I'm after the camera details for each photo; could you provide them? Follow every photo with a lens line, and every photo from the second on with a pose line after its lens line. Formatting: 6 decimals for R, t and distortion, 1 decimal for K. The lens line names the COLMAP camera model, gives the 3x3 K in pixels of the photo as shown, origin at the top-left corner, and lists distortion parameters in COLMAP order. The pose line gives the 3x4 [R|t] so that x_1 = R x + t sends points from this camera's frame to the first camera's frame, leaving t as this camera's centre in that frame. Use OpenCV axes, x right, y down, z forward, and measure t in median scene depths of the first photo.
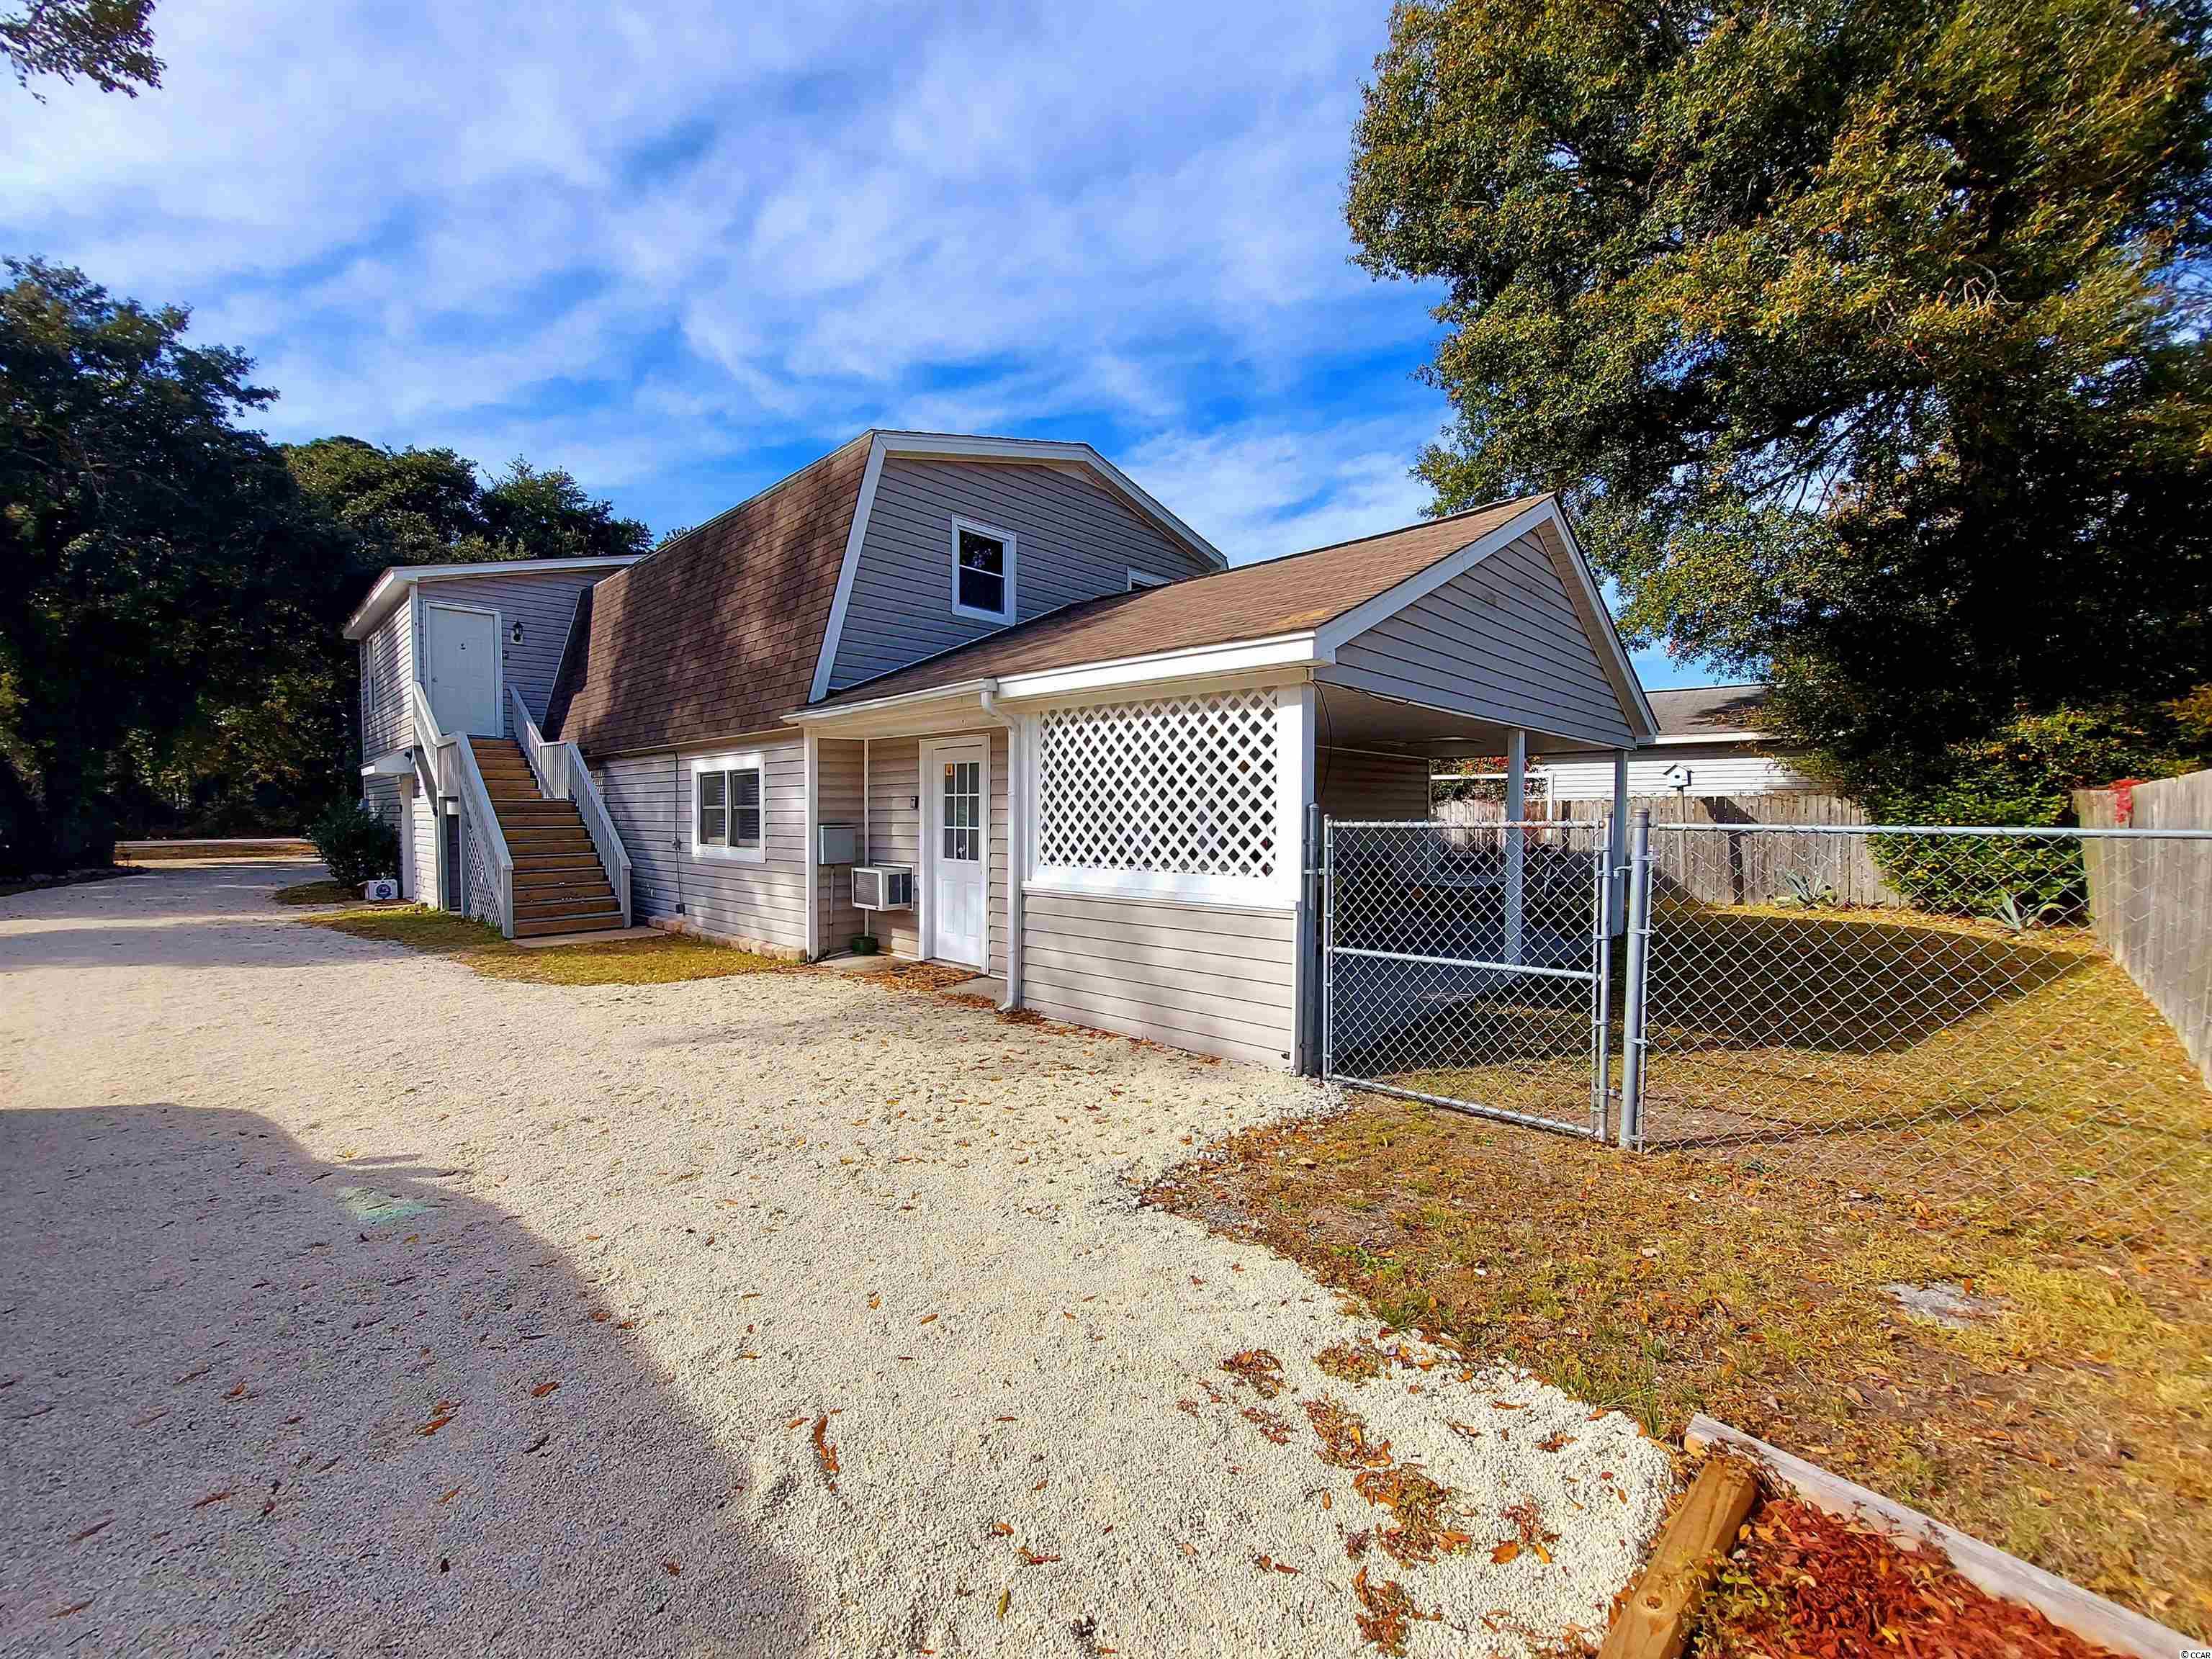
lens RADIAL K [[878.5, 0, 1106.0], [0, 878.5, 829.5], [0, 0, 1]] dist [-0.004026, -0.000455]
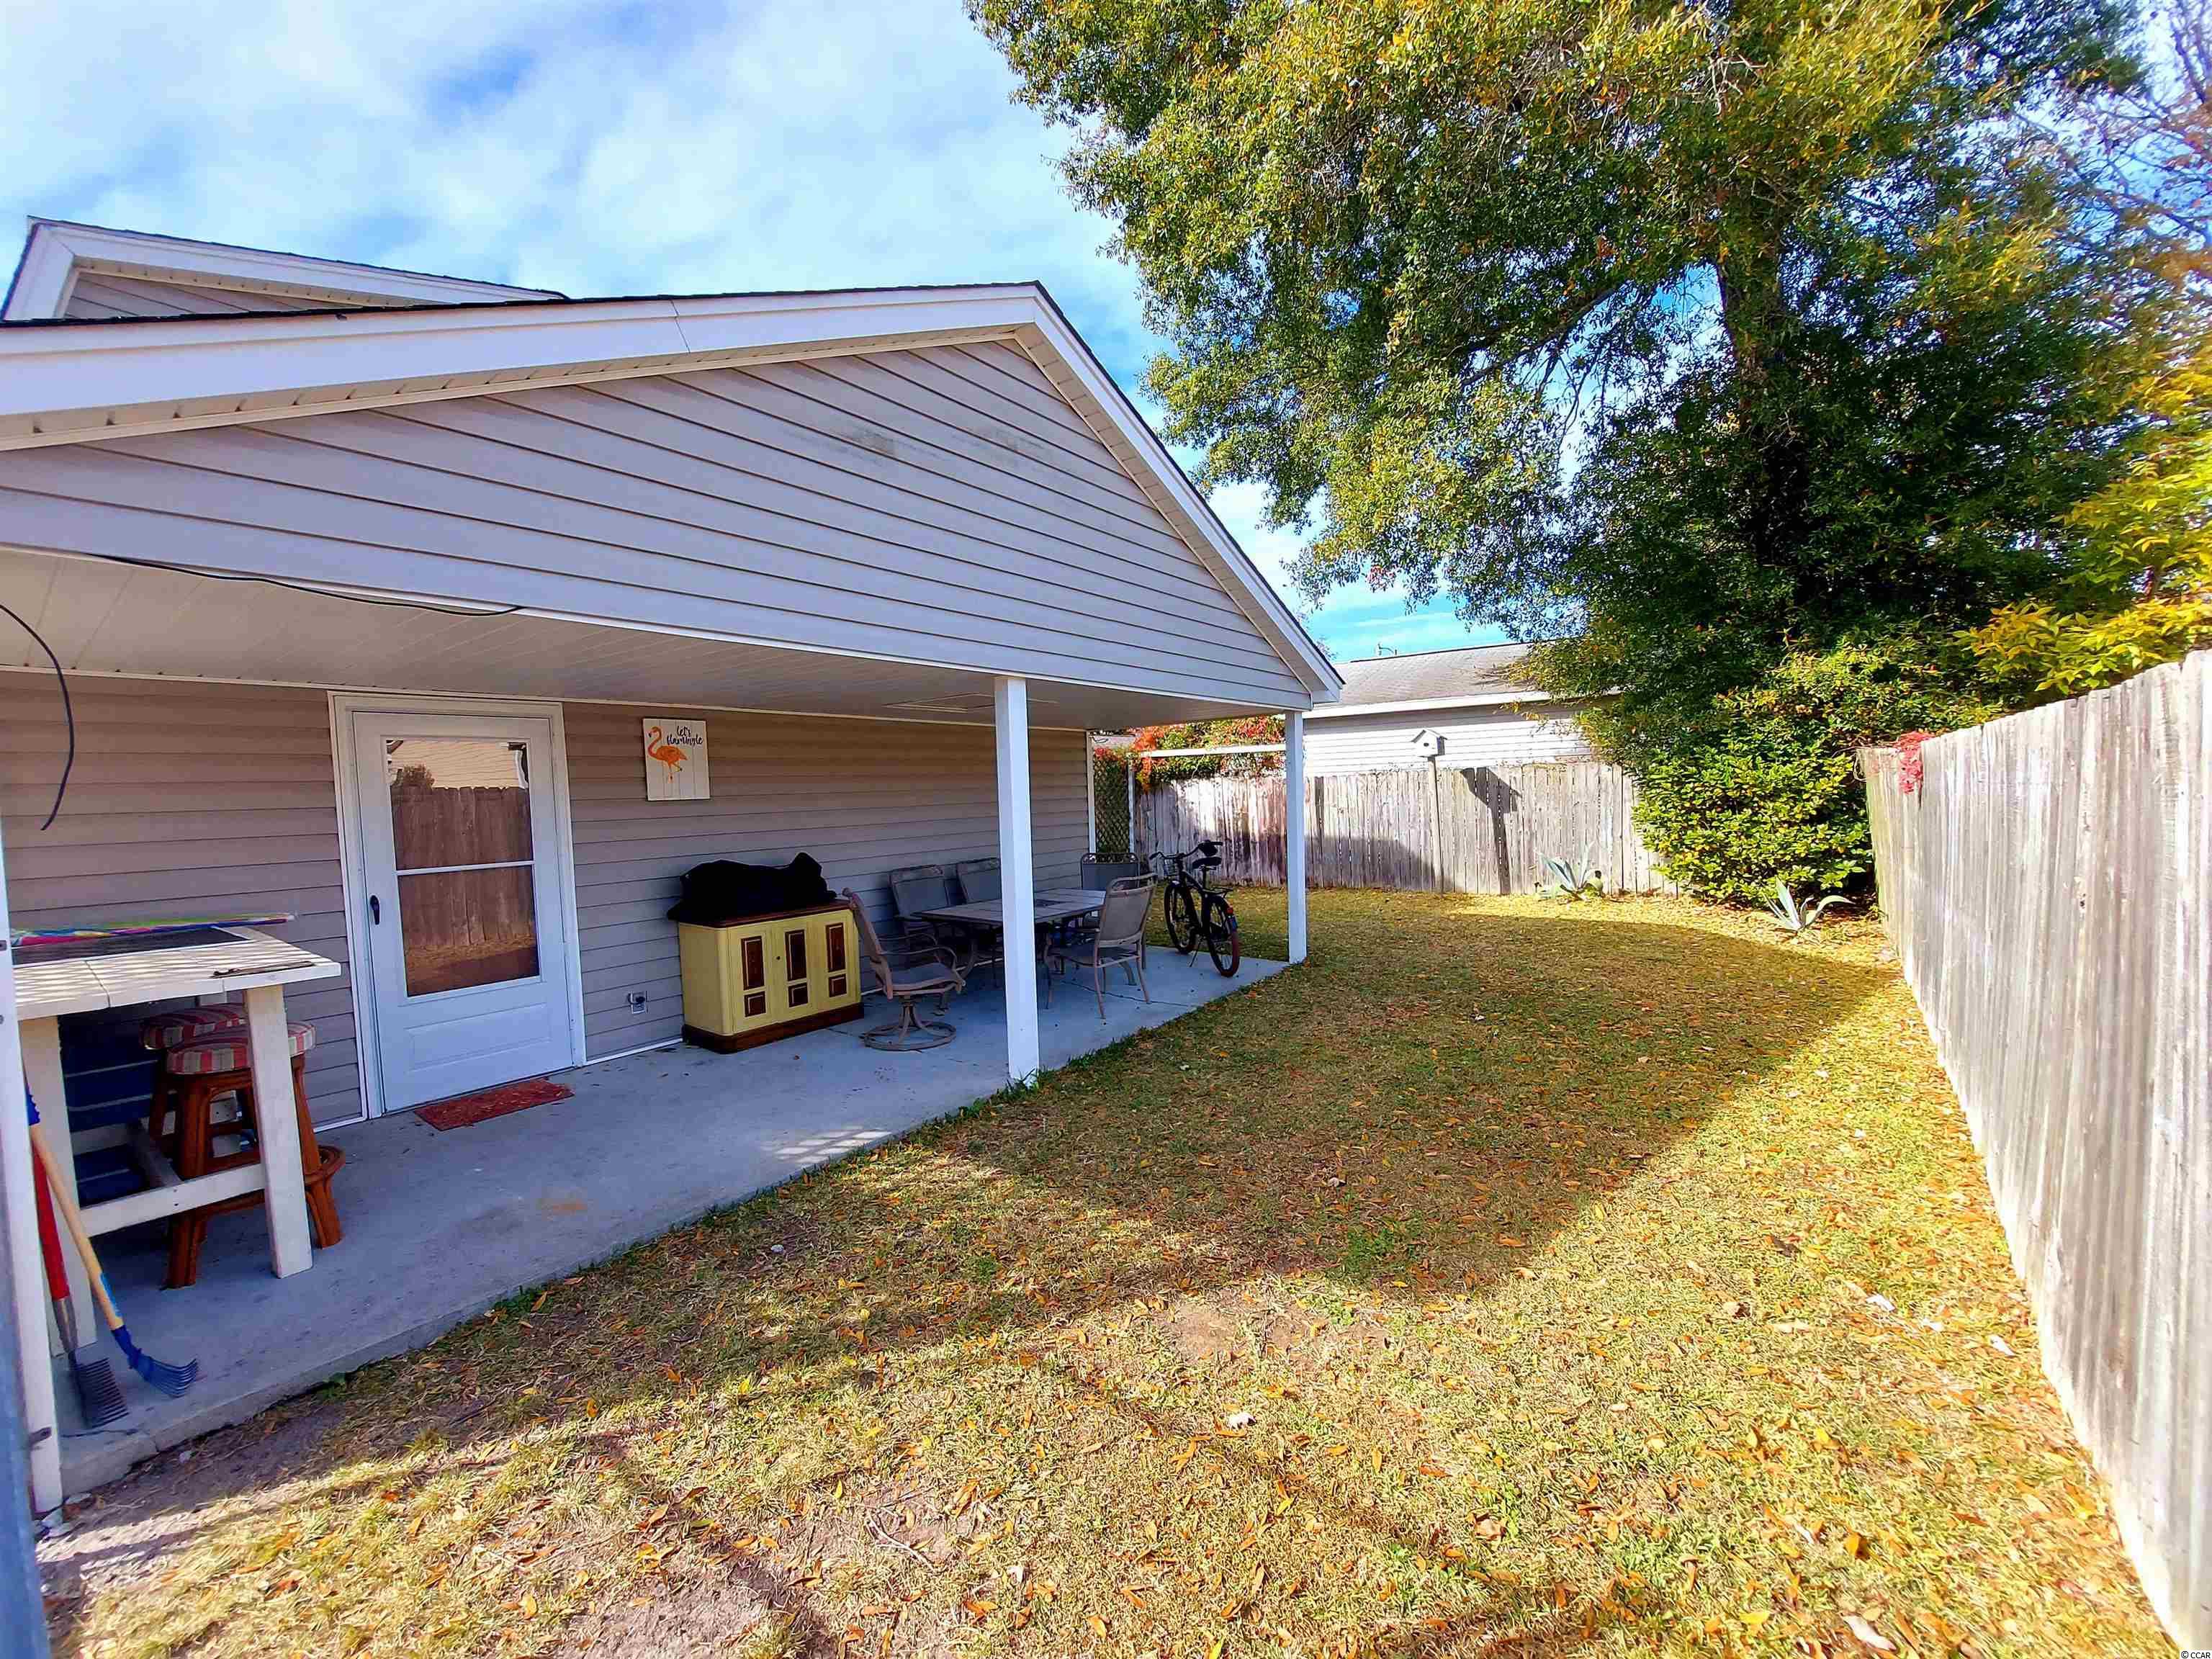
lens RADIAL K [[875.2, 0, 1106.0], [0, 875.2, 829.5], [0, 0, 1]] dist [-0.000012, -0.000118]
pose [[0.993653, -0.037323, 0.106117, 0.293139], [0.034983, 0.999104, 0.023831, -0.012354], [-0.106912, -0.019968, 0.994068, 0.242105]]
